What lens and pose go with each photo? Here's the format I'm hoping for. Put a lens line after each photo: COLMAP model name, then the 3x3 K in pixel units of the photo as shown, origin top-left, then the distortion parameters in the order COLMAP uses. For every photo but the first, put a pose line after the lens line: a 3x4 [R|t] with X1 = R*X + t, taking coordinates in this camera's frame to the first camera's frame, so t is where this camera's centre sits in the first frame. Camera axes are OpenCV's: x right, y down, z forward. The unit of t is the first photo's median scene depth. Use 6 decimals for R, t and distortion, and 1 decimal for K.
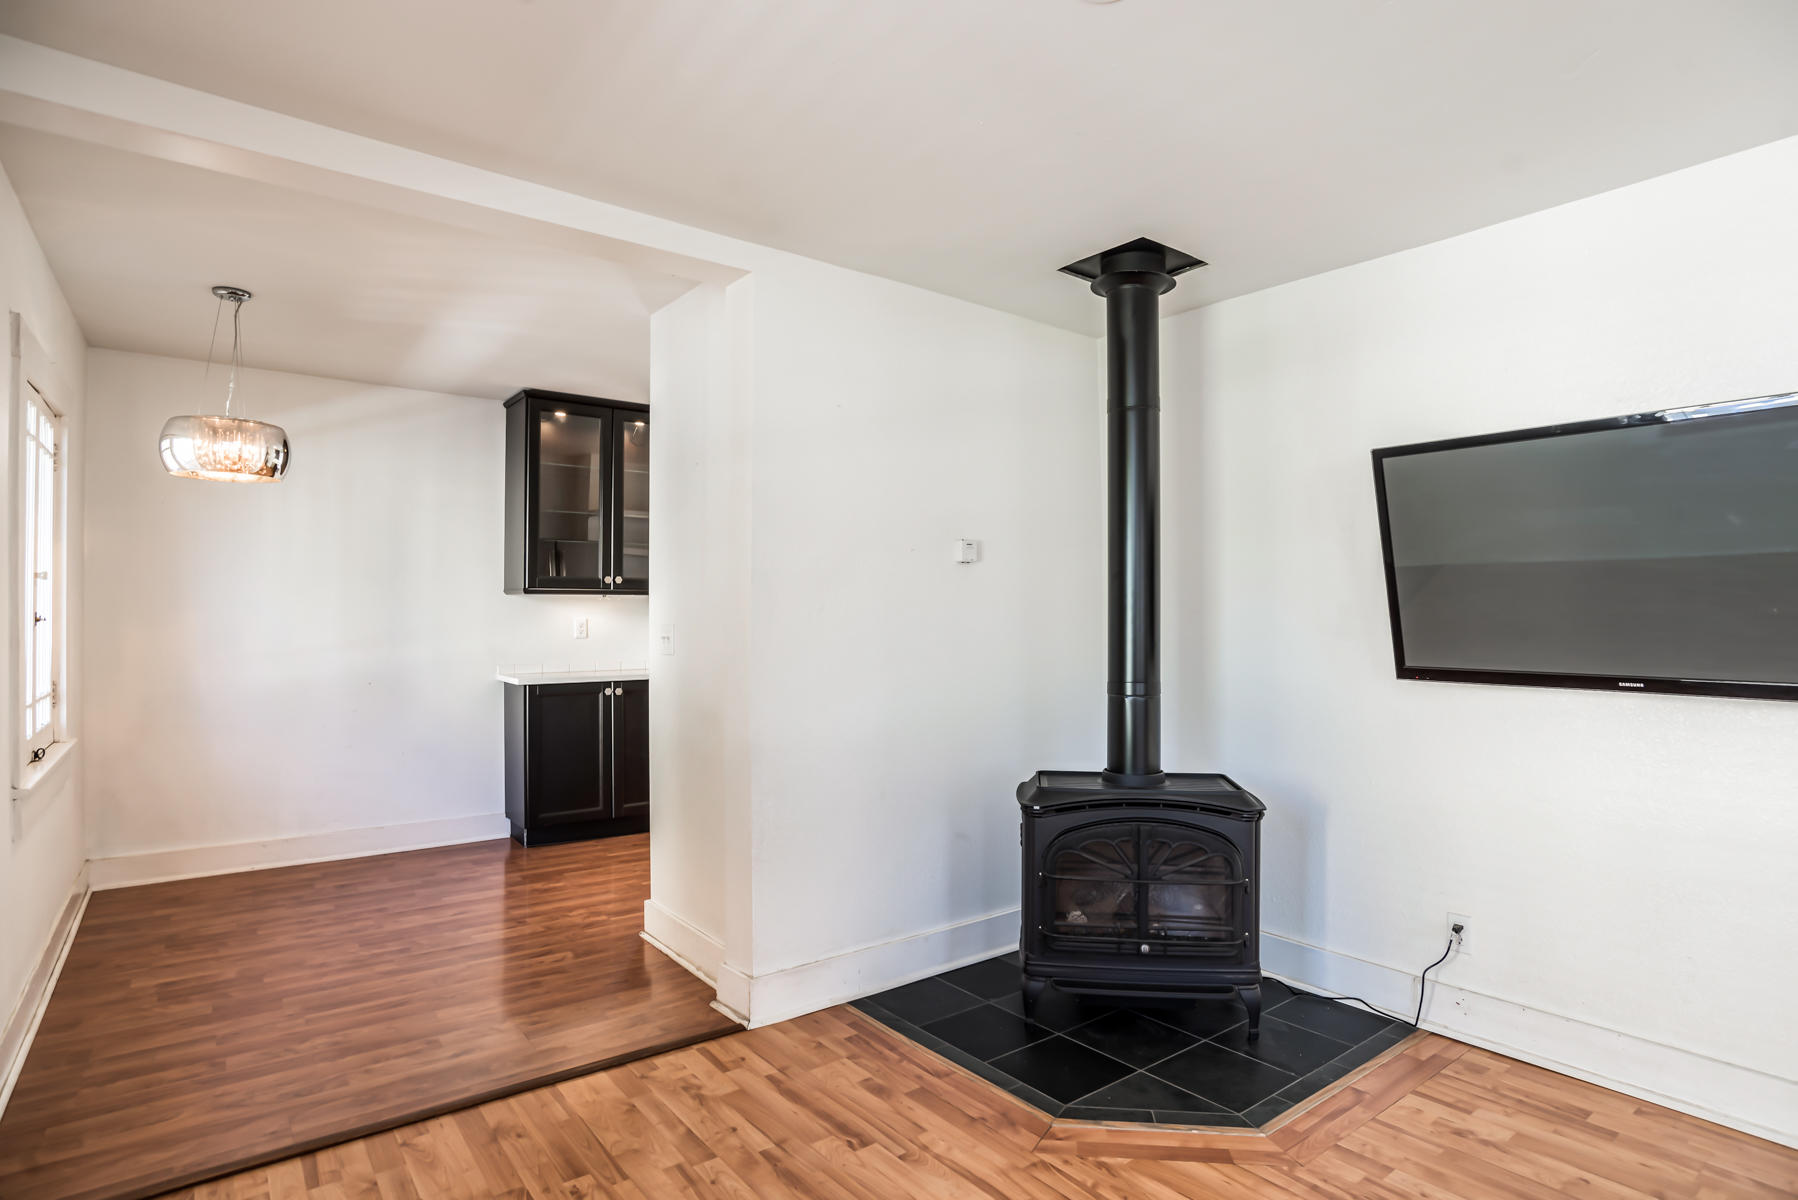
lens RADIAL K [[925.4, 0, 895.2], [0, 925.4, 605.8], [0, 0, 1]] dist [-0.061891, 0.018643]
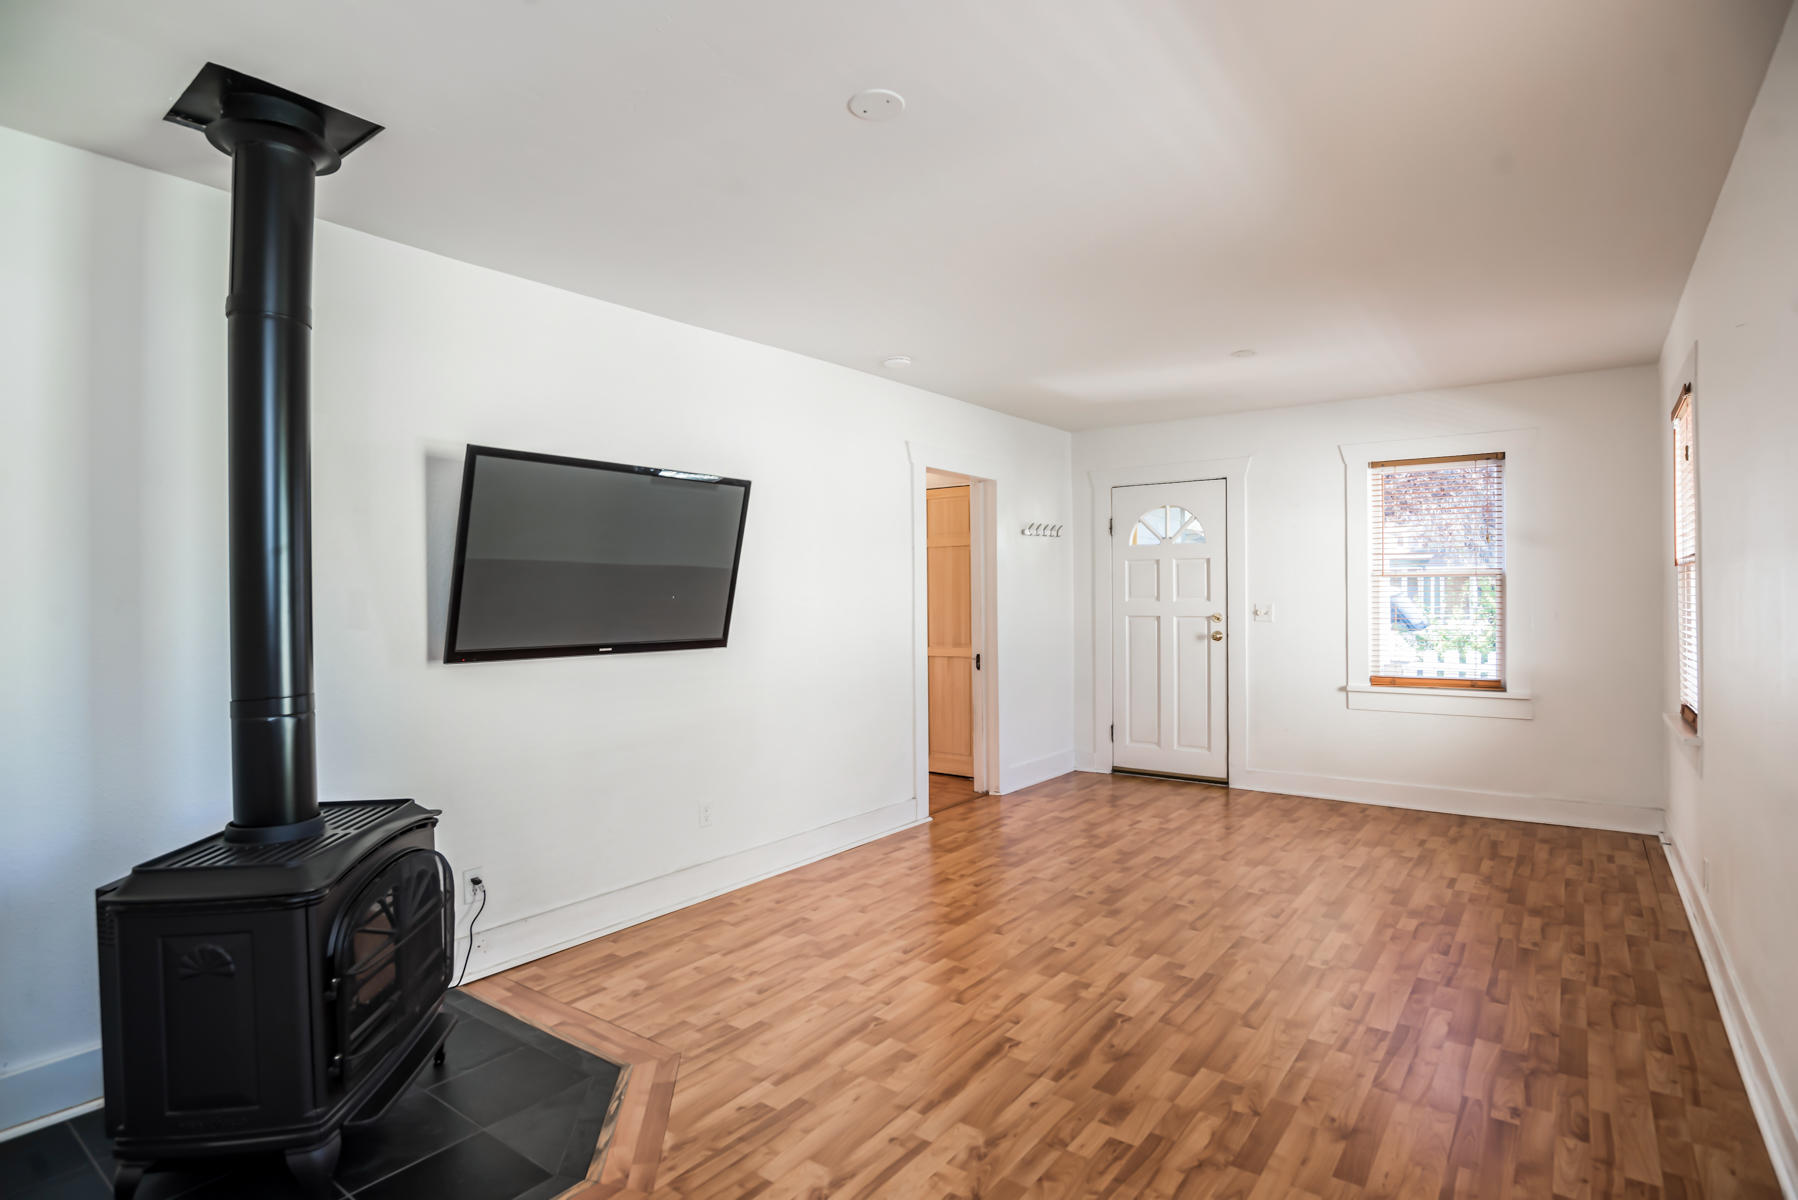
lens RADIAL K [[943.4, 0, 899.0], [0, 943.4, 600.0], [0, 0, 1]] dist [0.025874, 0.000045]
pose [[-0.276351, -0.002367, 0.961054, -0.771101], [-0.006309, 0.999980, 0.000649, 0.004534], [-0.961036, -0.005884, -0.276360, 0.954022]]
